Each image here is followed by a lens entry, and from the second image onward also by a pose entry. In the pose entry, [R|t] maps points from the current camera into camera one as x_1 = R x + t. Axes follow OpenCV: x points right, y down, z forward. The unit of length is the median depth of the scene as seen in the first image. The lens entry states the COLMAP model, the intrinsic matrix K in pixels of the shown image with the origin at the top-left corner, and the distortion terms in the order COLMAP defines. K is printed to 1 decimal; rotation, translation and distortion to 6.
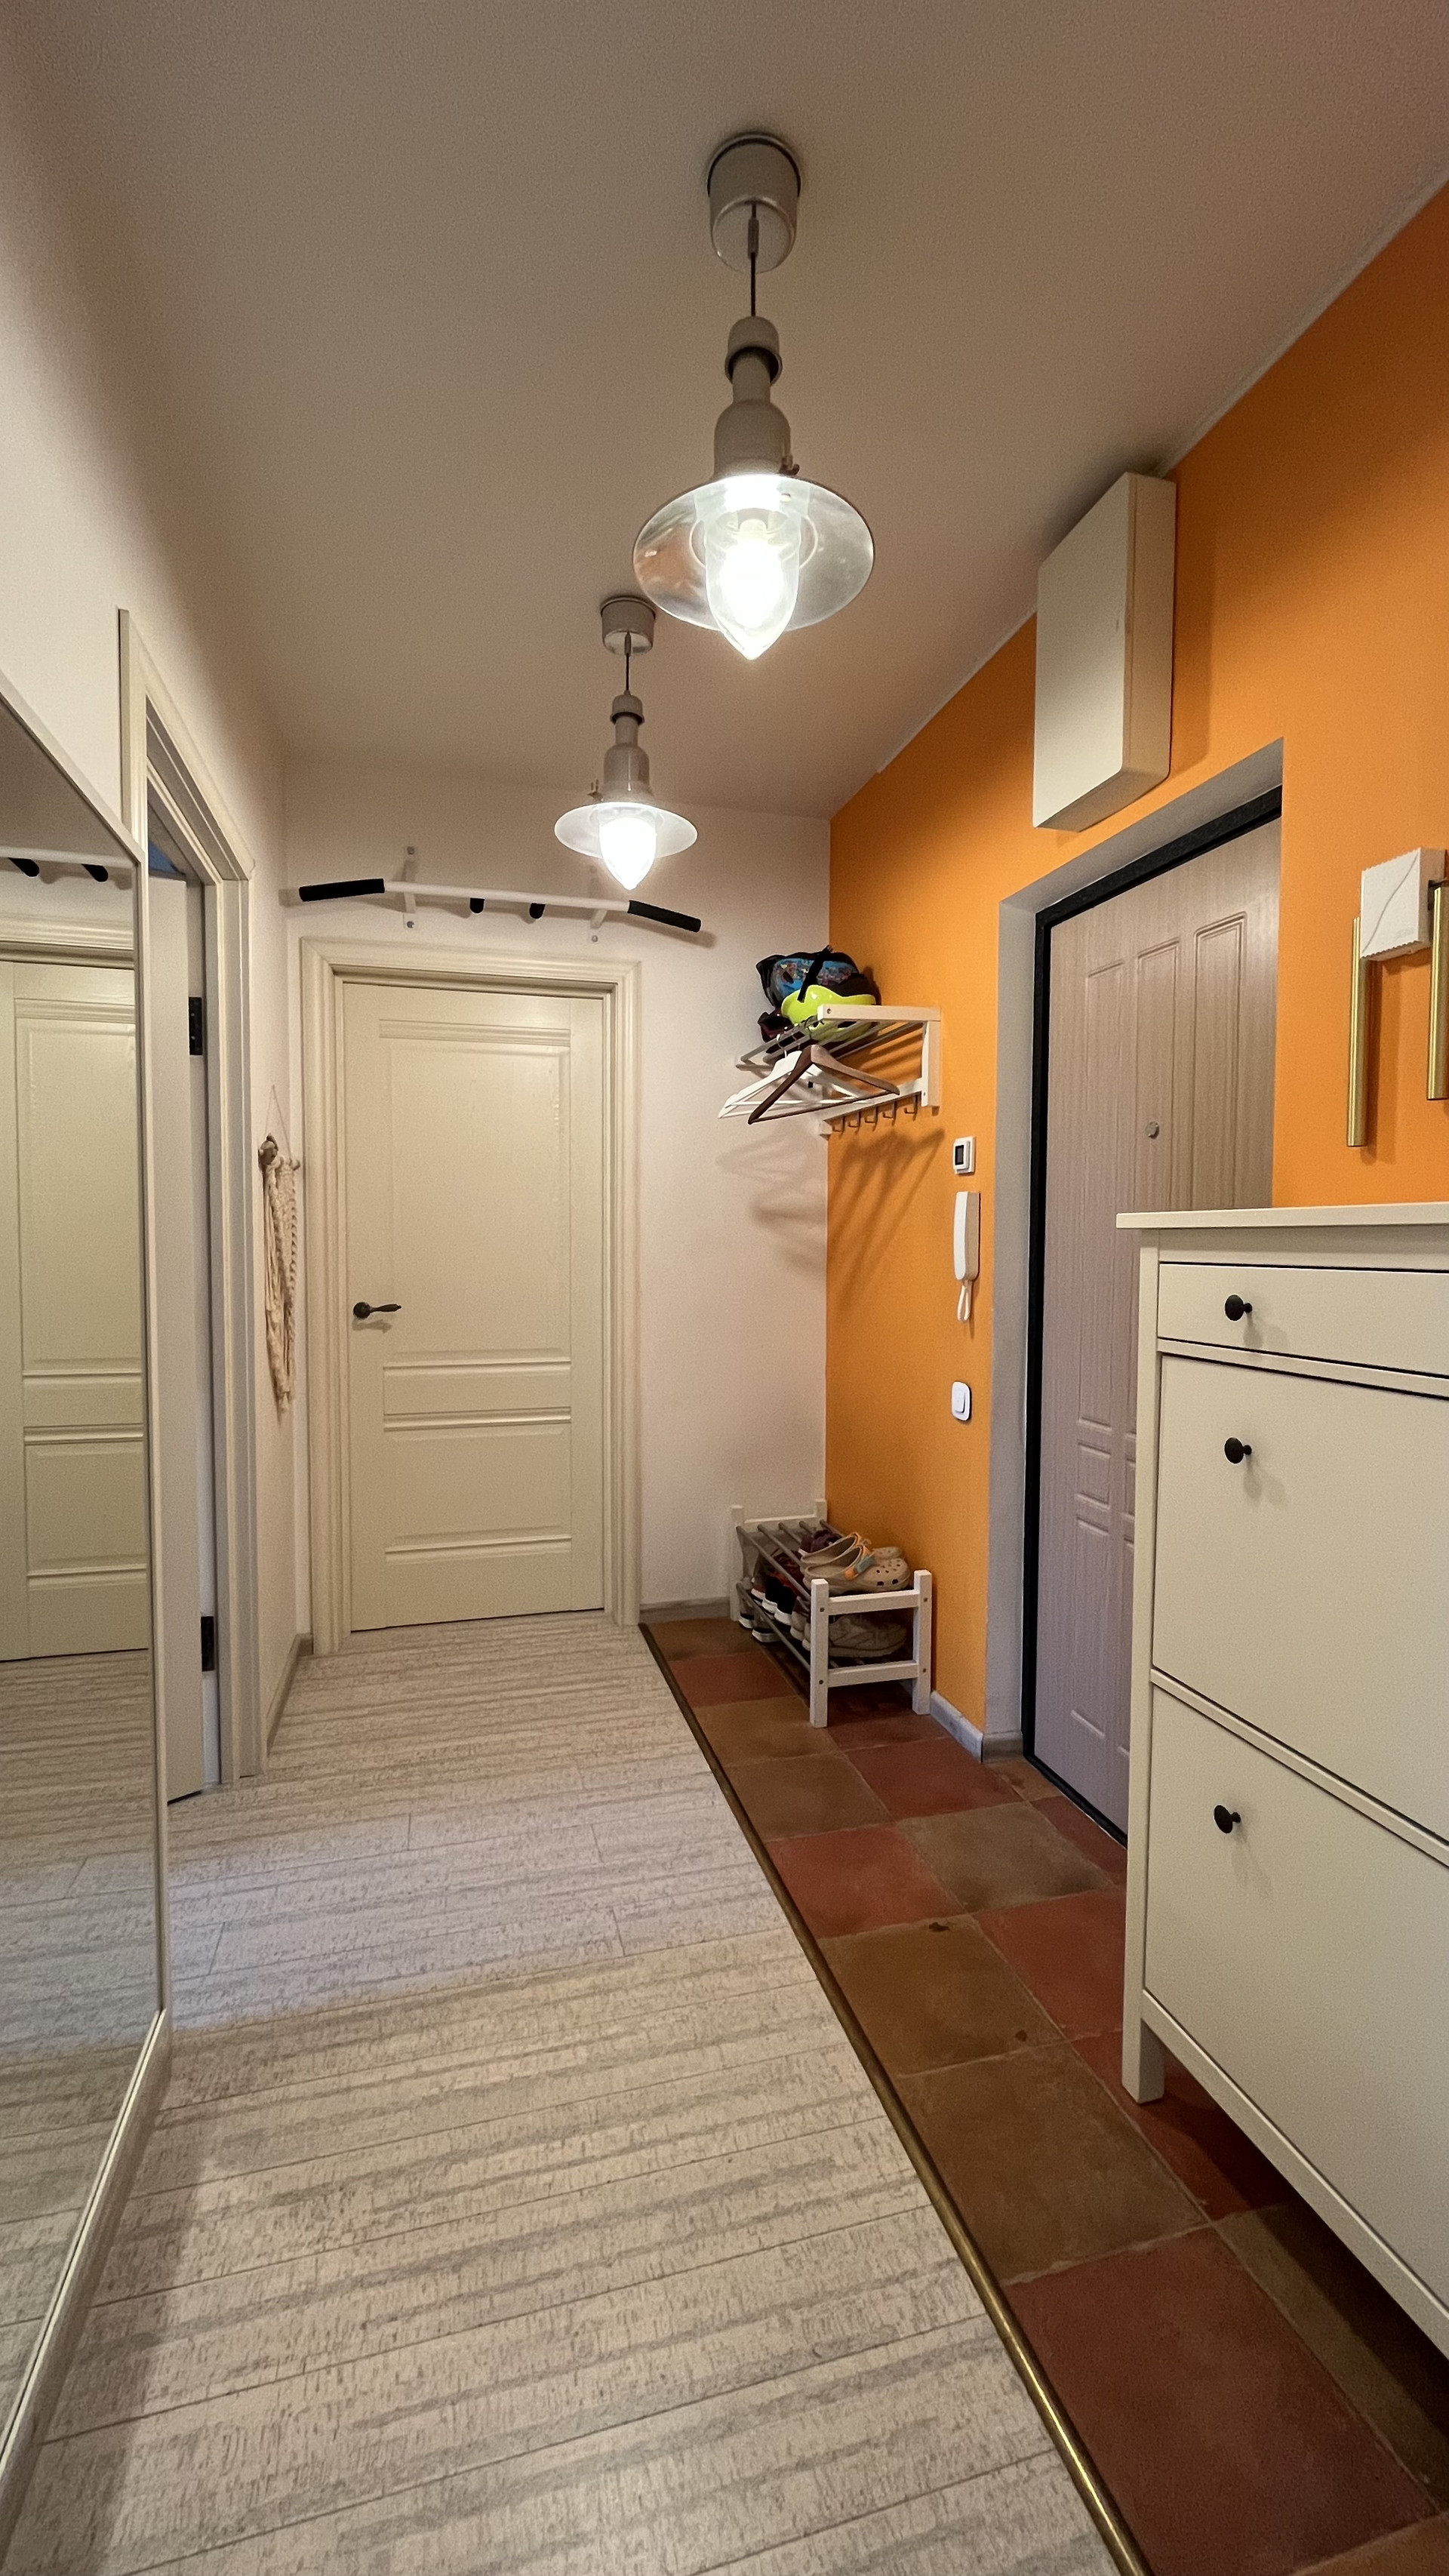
lens RADIAL K [[1051.6, 0, 725.8], [0, 1051.6, 1287.8], [0, 0, 1]] dist [-0.001491, -0.000122]
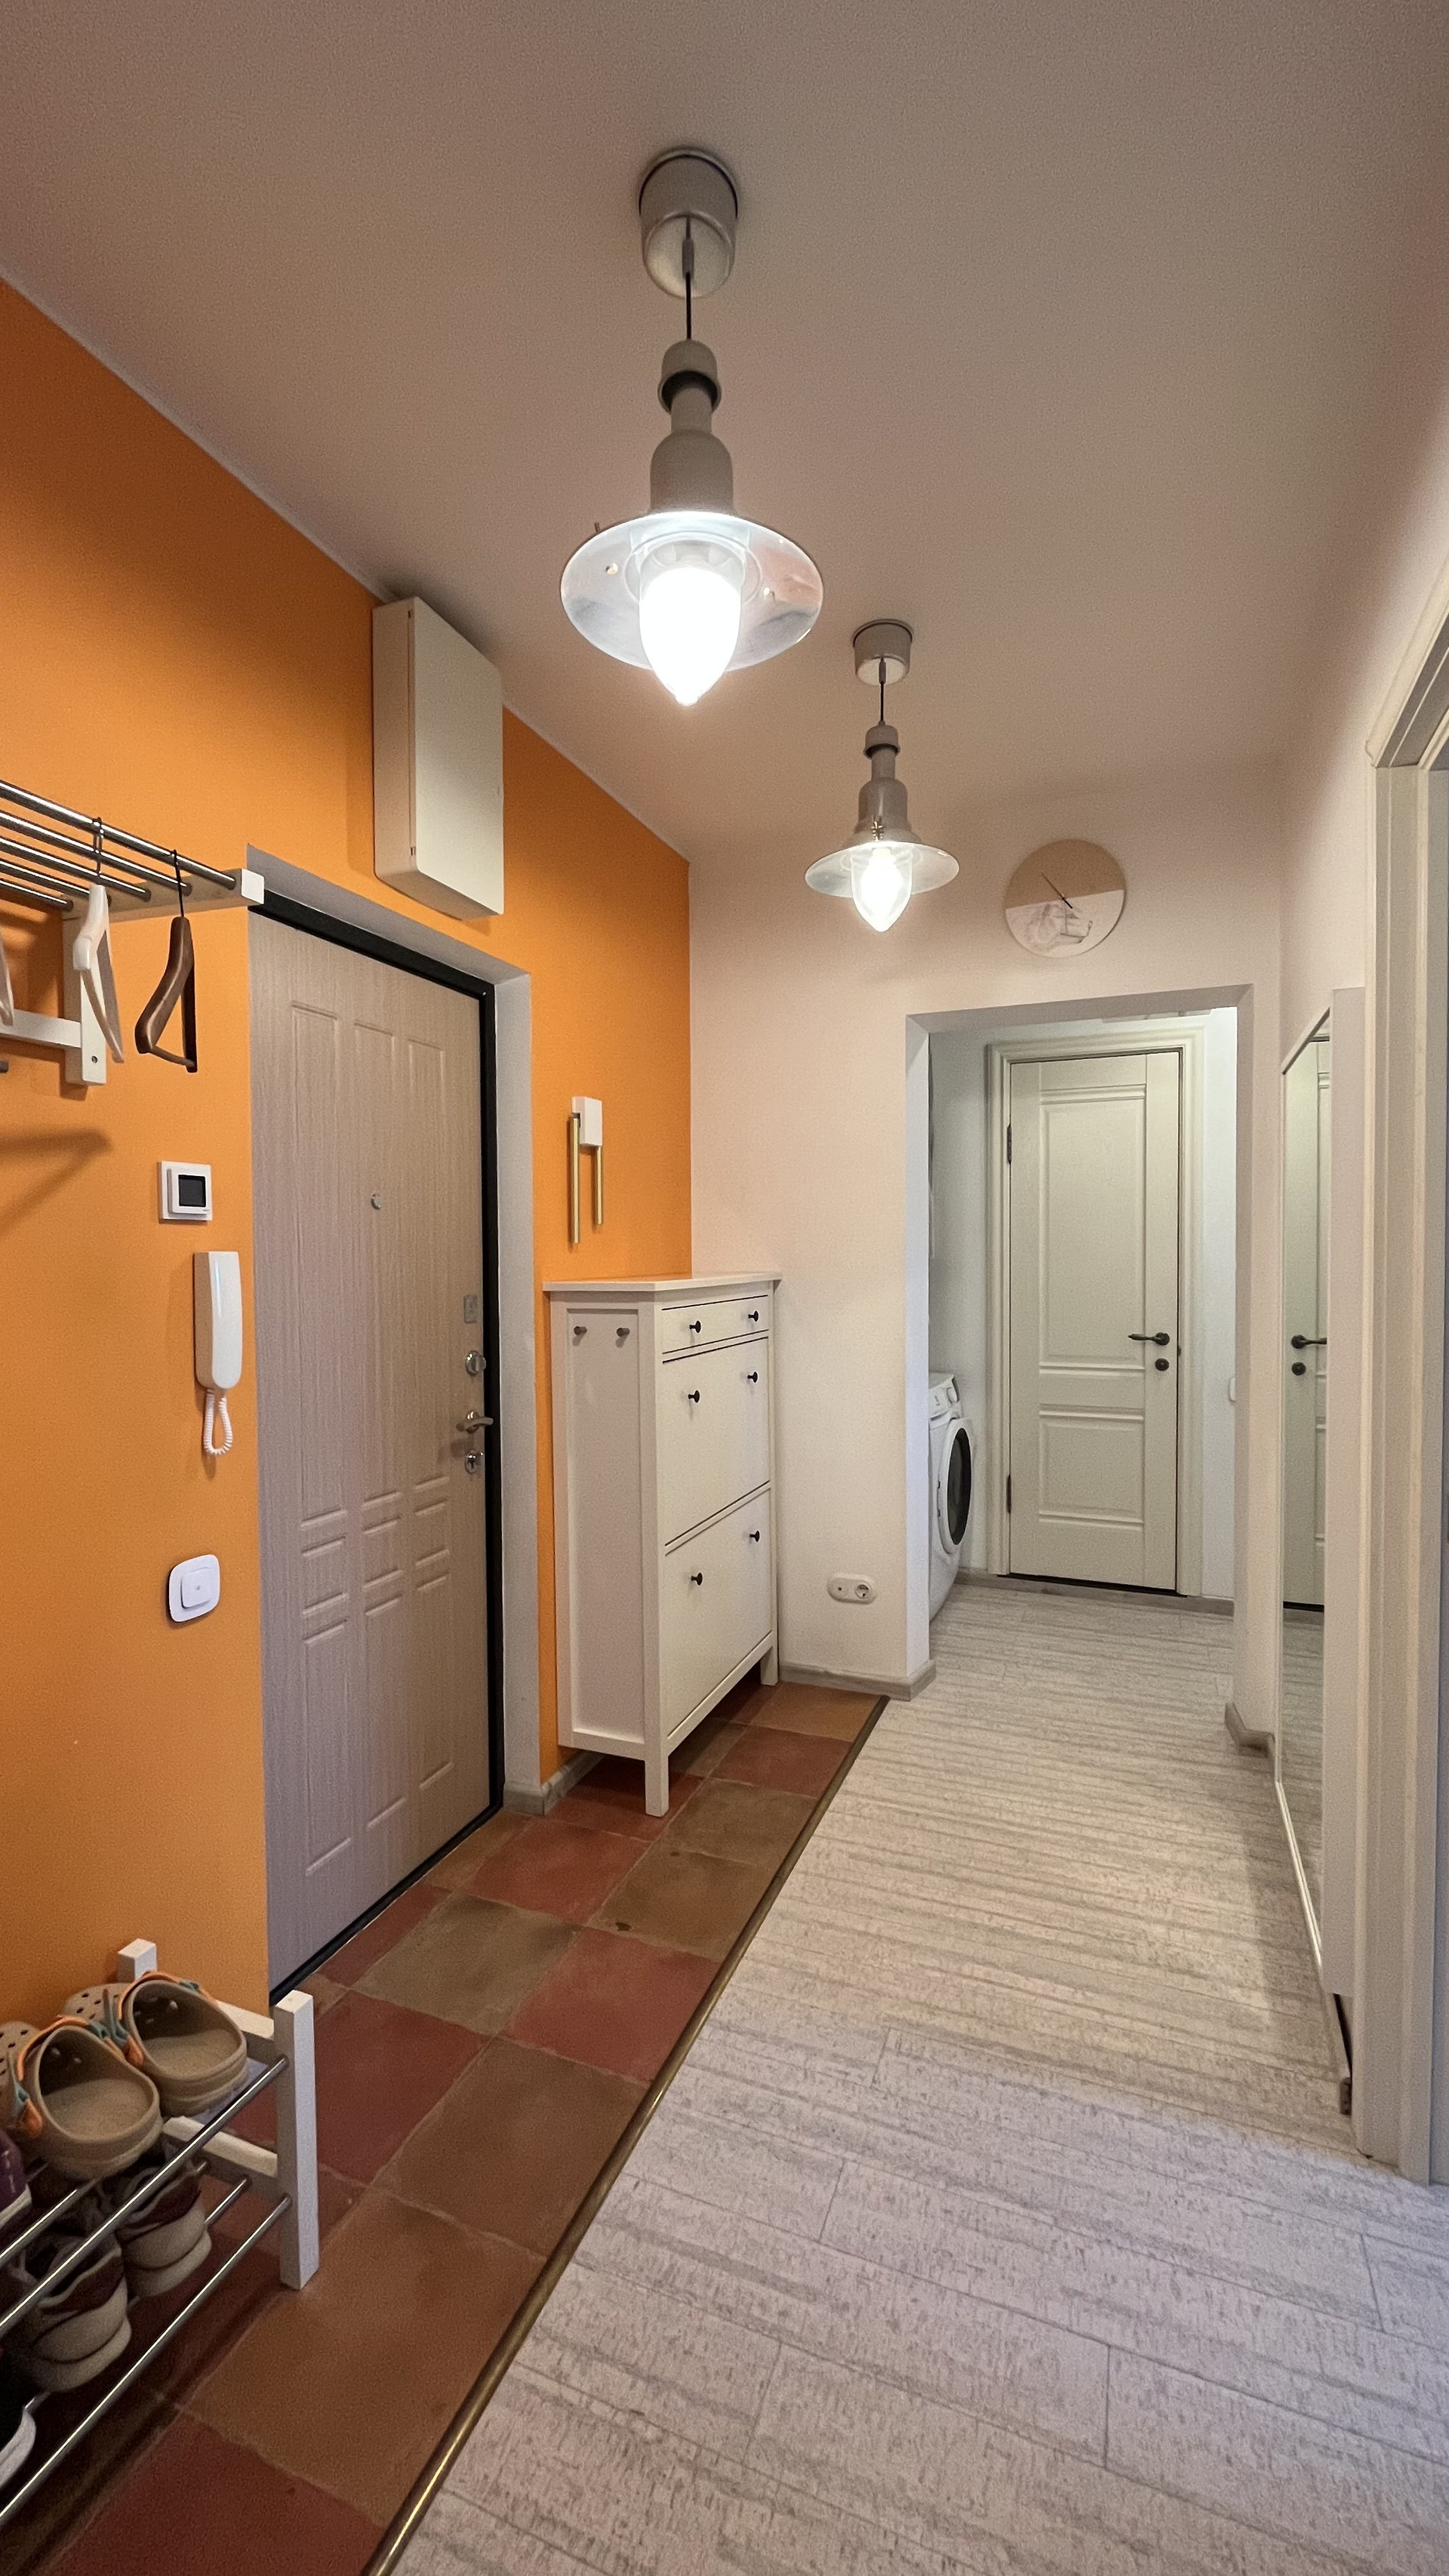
lens RADIAL K [[1051.6, 0, 725.1], [0, 1051.6, 1287.1], [0, 0, 1]] dist [-0.001491, -0.000122]
pose [[-0.798103, -0.016884, 0.602284, -0.596484], [0.034445, 0.996694, 0.073585, -0.155388], [-0.601536, 0.079475, -0.794883, 1.948239]]
